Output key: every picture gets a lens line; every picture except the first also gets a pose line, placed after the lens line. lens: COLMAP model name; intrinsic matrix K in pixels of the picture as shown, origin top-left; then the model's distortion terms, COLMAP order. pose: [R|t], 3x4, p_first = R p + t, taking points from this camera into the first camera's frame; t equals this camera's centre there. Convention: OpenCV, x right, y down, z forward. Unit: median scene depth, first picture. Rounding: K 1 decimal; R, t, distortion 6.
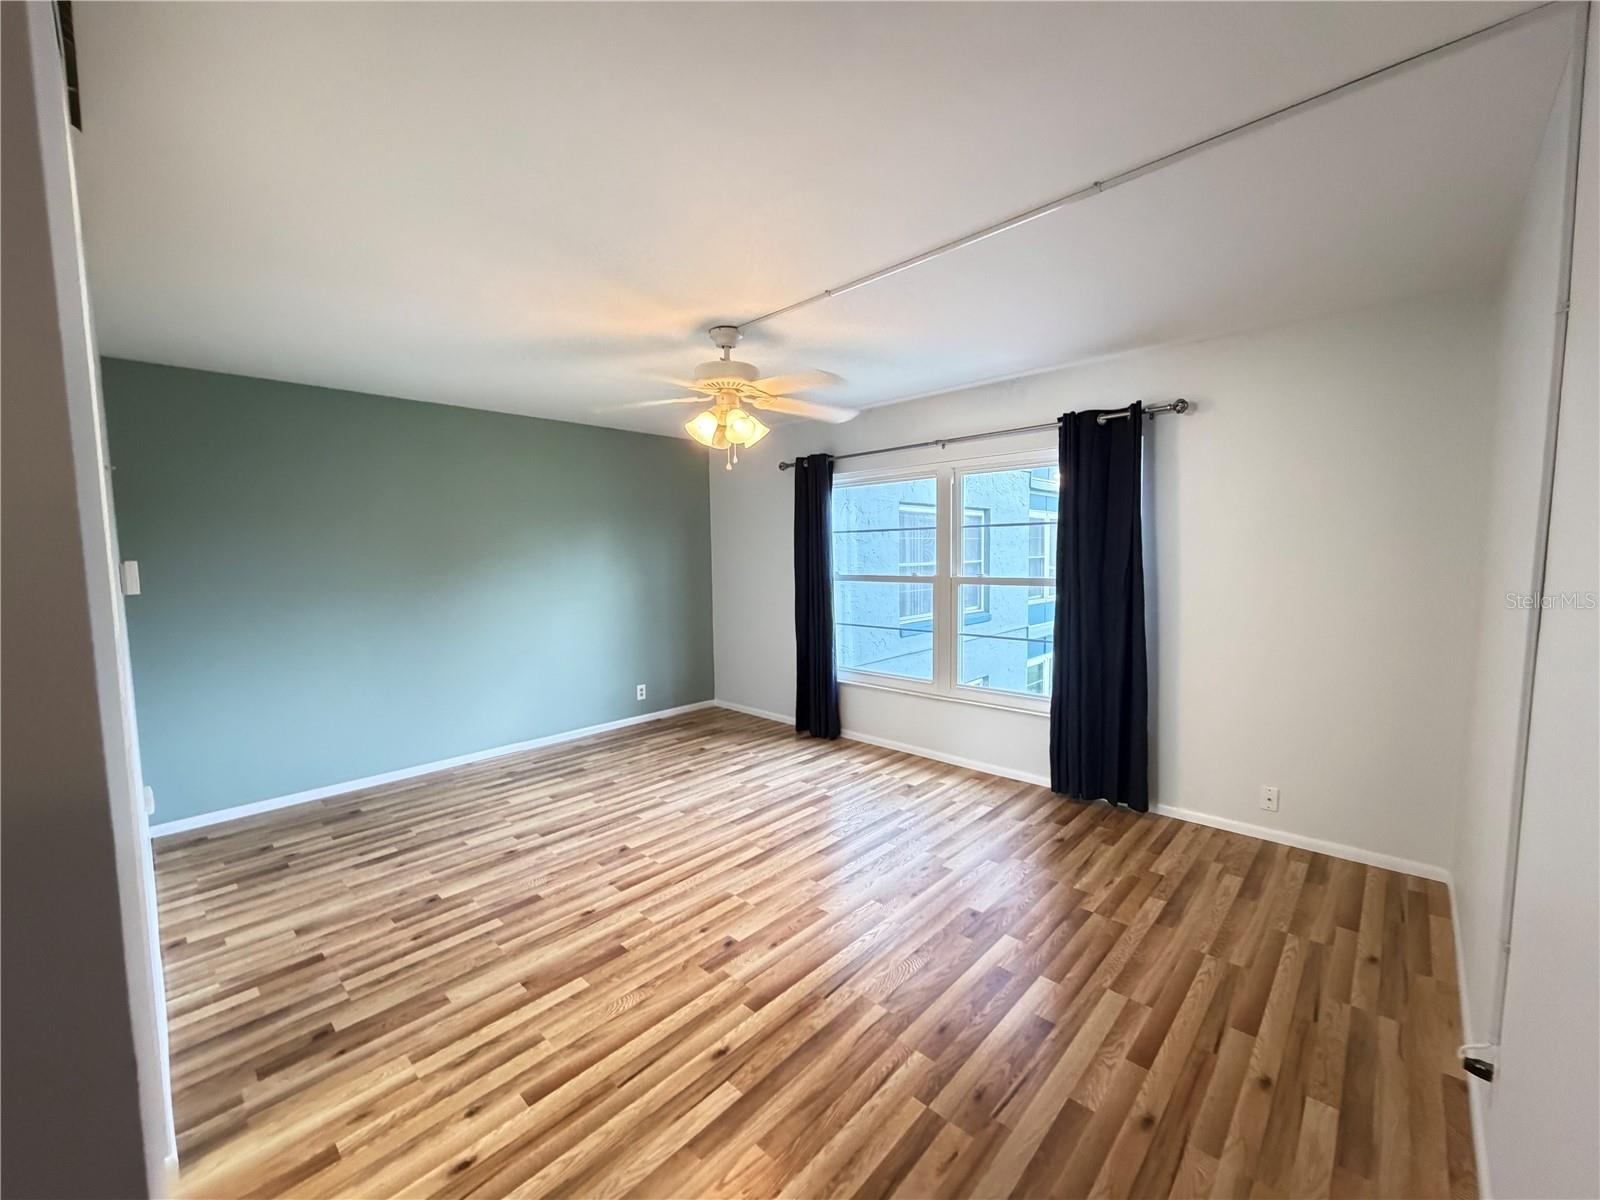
lens RADIAL K [[636.4, 0, 800.0], [0, 636.4, 600.0], [0, 0, 1]] dist [0.006871, 0.000136]
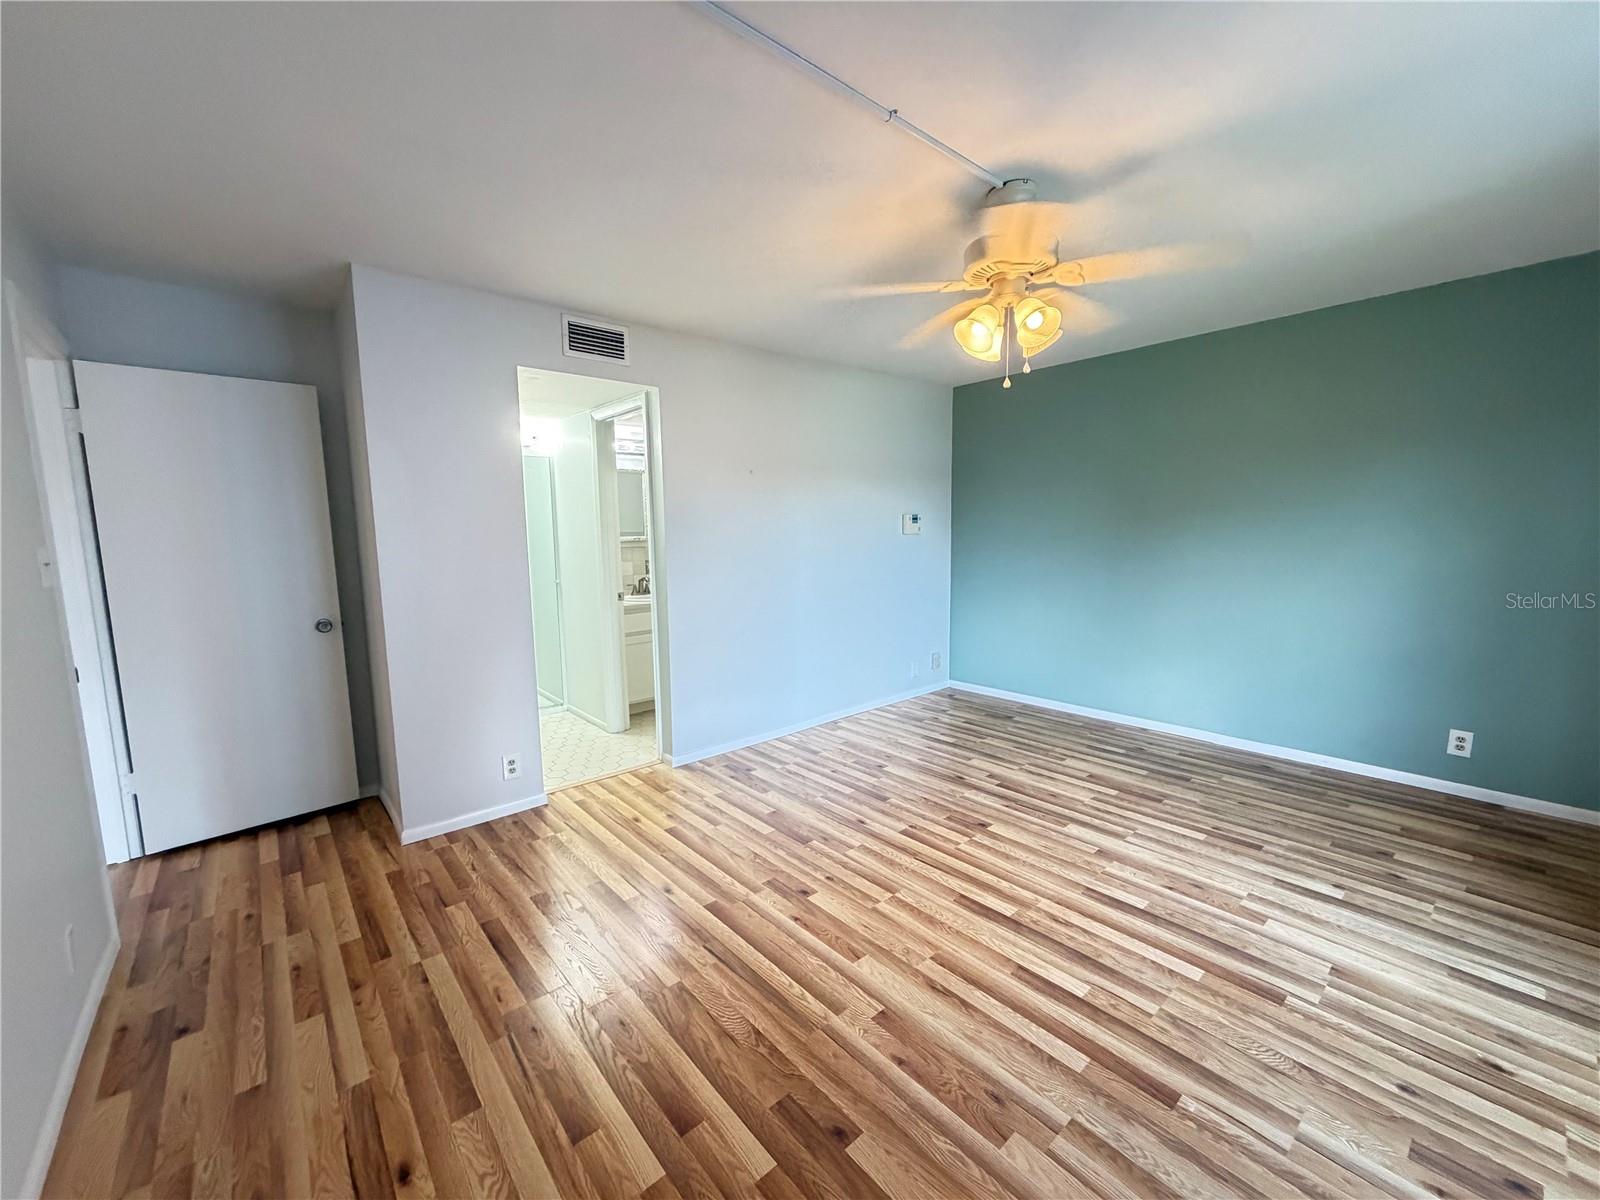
lens RADIAL K [[636.4, 0, 800.0], [0, 636.4, 600.0], [0, 0, 1]] dist [0.006871, 0.000136]
pose [[-0.098953, 0.129602, -0.986616, 0.552575], [-0.054792, 0.989269, 0.135445, -0.043373], [0.993582, 0.067461, -0.090790, 0.691970]]
